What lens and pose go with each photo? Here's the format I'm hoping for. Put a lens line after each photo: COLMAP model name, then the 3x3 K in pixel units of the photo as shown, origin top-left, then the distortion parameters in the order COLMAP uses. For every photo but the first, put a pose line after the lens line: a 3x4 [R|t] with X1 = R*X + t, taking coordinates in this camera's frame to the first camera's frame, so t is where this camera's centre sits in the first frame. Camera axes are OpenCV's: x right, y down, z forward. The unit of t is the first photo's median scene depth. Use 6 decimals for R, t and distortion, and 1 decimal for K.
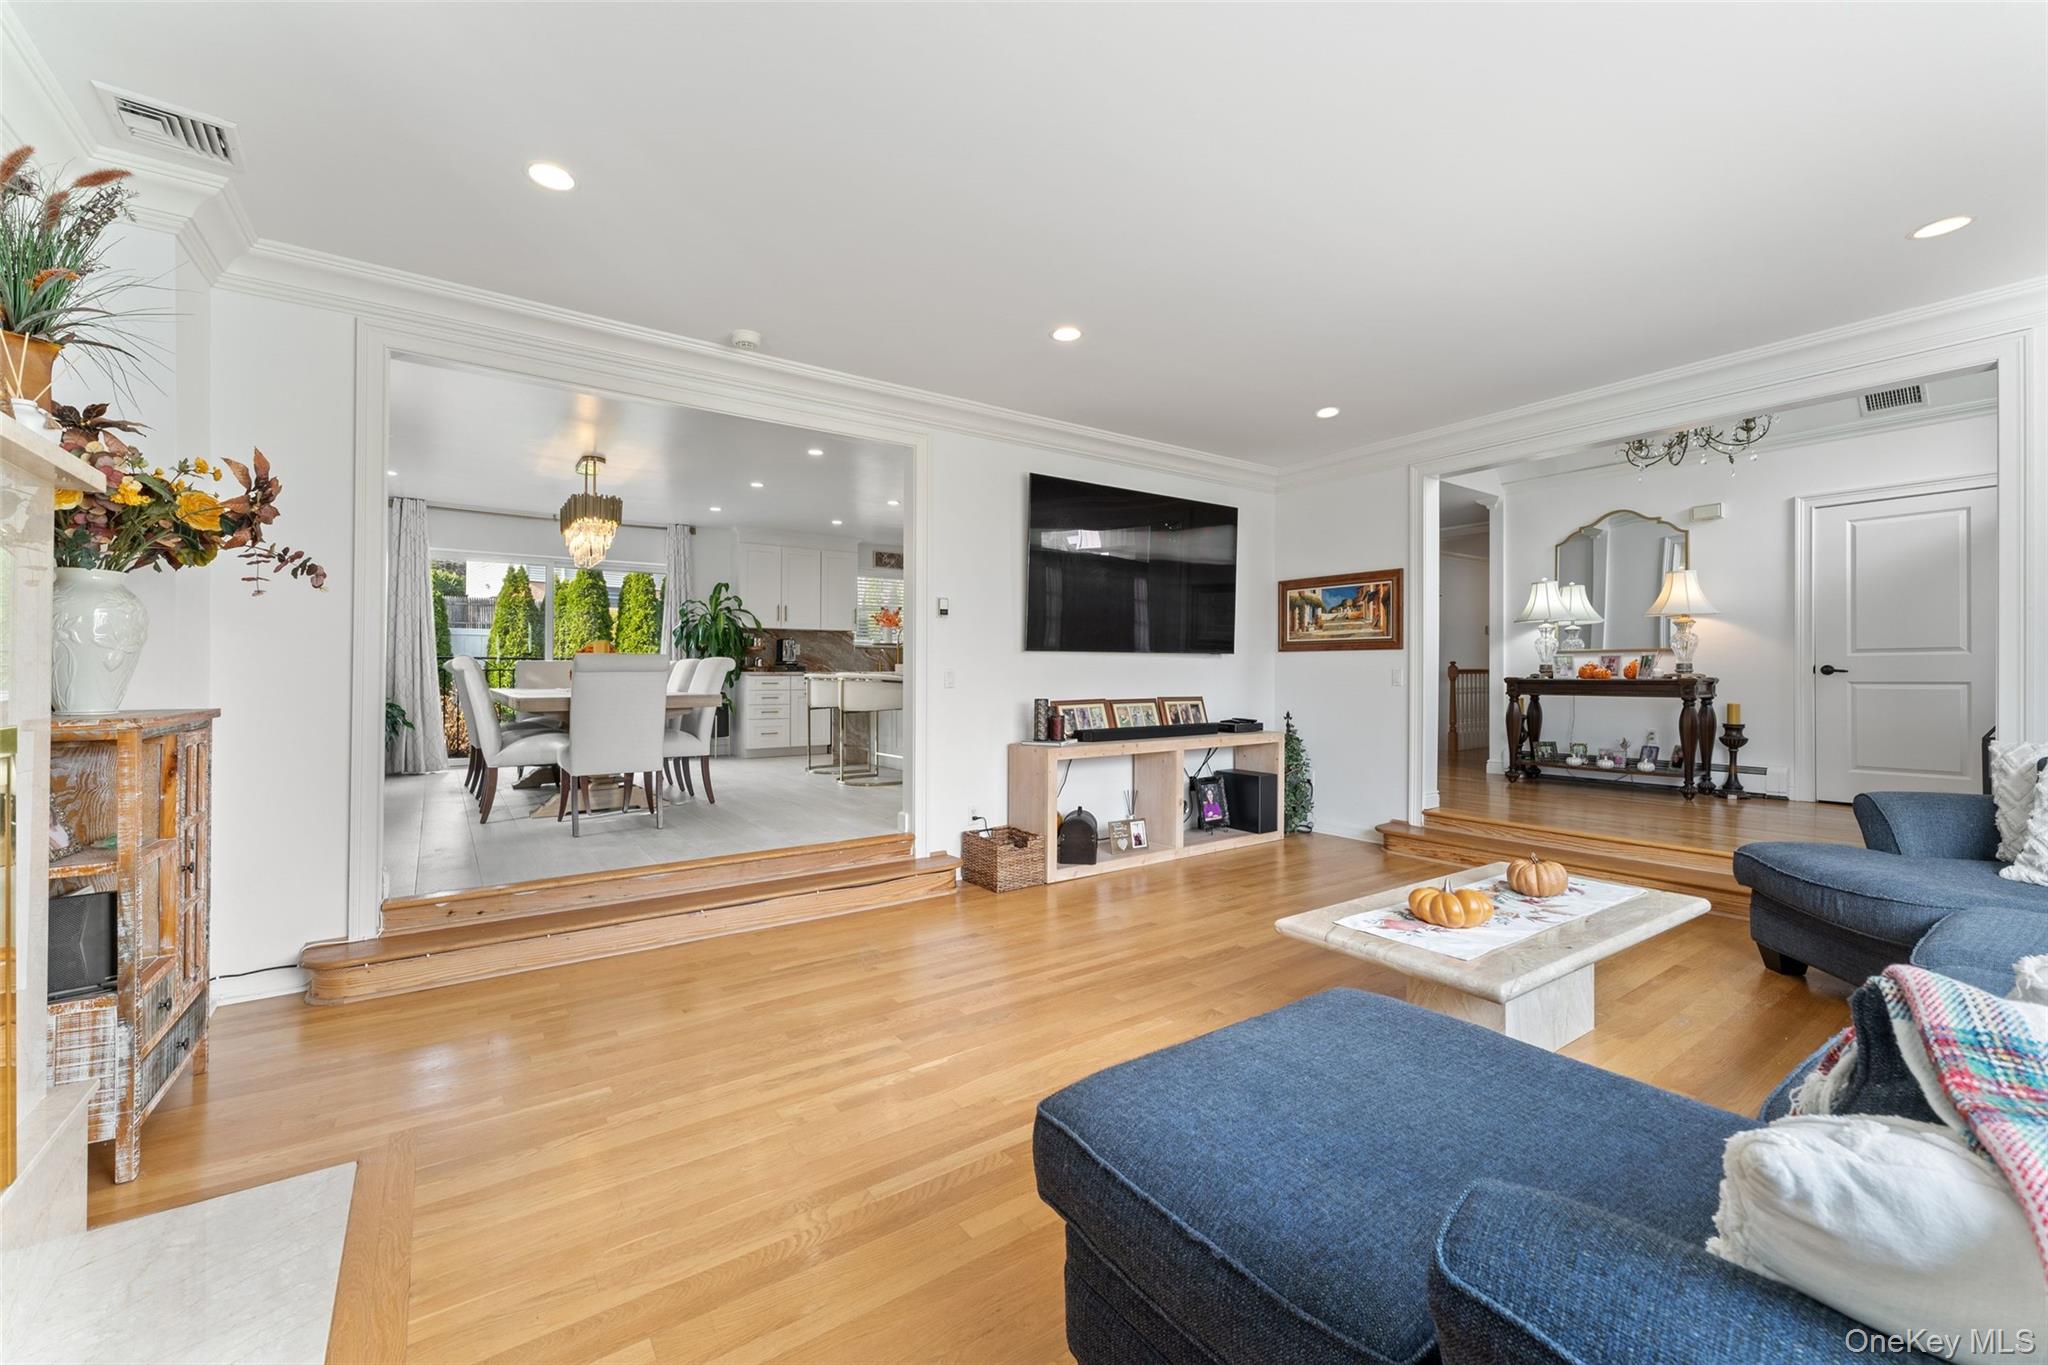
lens RADIAL K [[820.7, 0, 1013.0], [0, 820.7, 670.8], [0, 0, 1]] dist [0.000988, 0.000585]
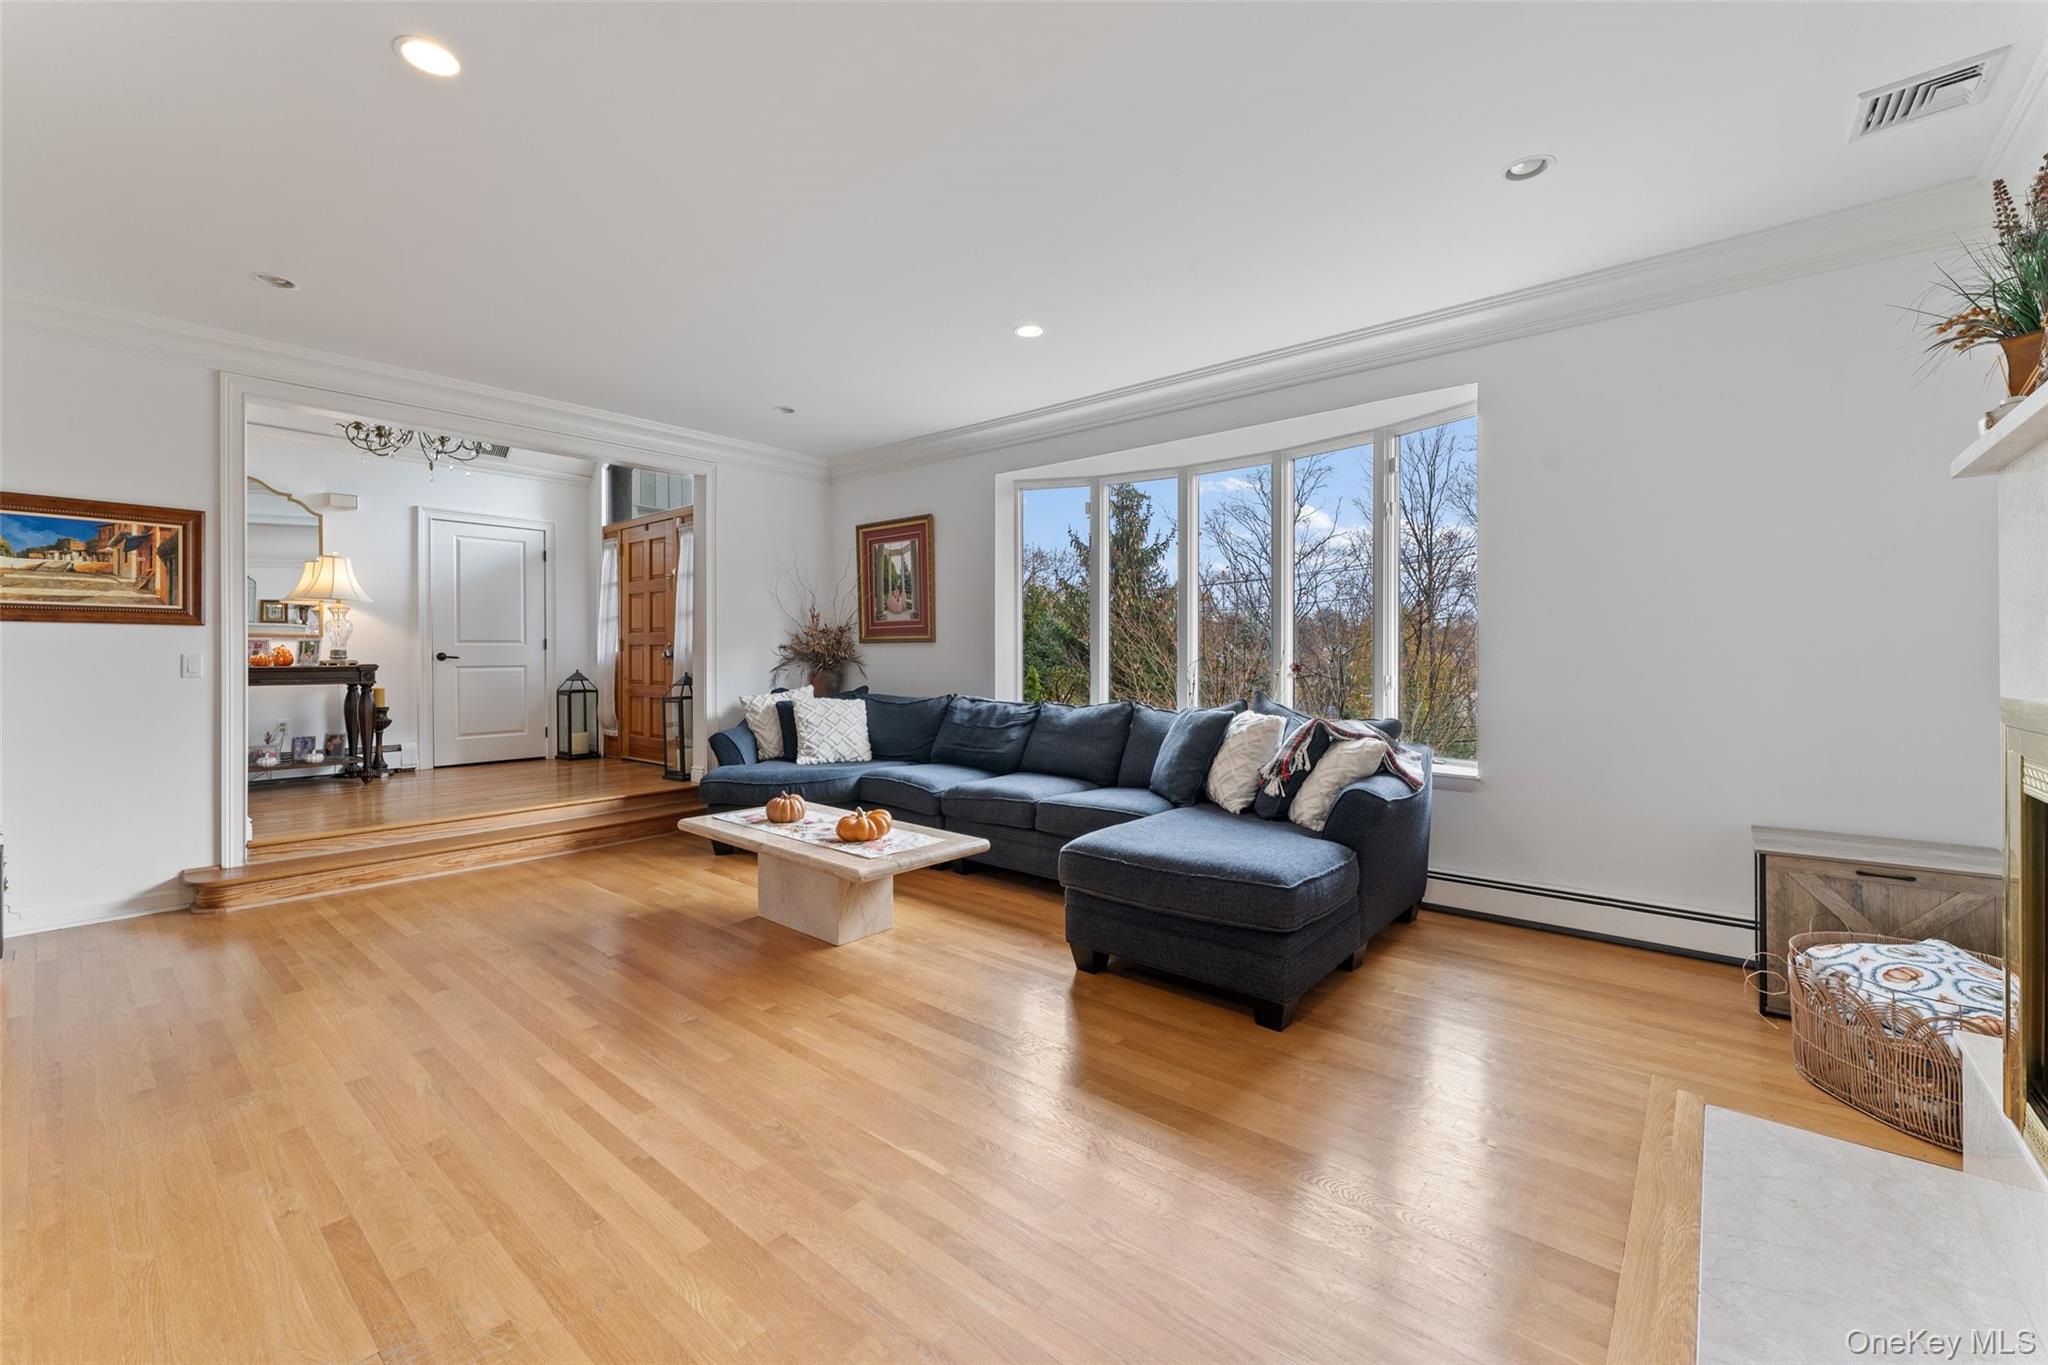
lens RADIAL K [[820.7, 0, 1013.0], [0, 820.7, 670.8], [0, 0, 1]] dist [0.000988, 0.000585]
pose [[-0.239969, -0.013802, 0.970682, -0.366532], [0.002064, 0.999889, 0.014728, 0.003572], [-0.970778, 0.005538, -0.239914, 0.469891]]
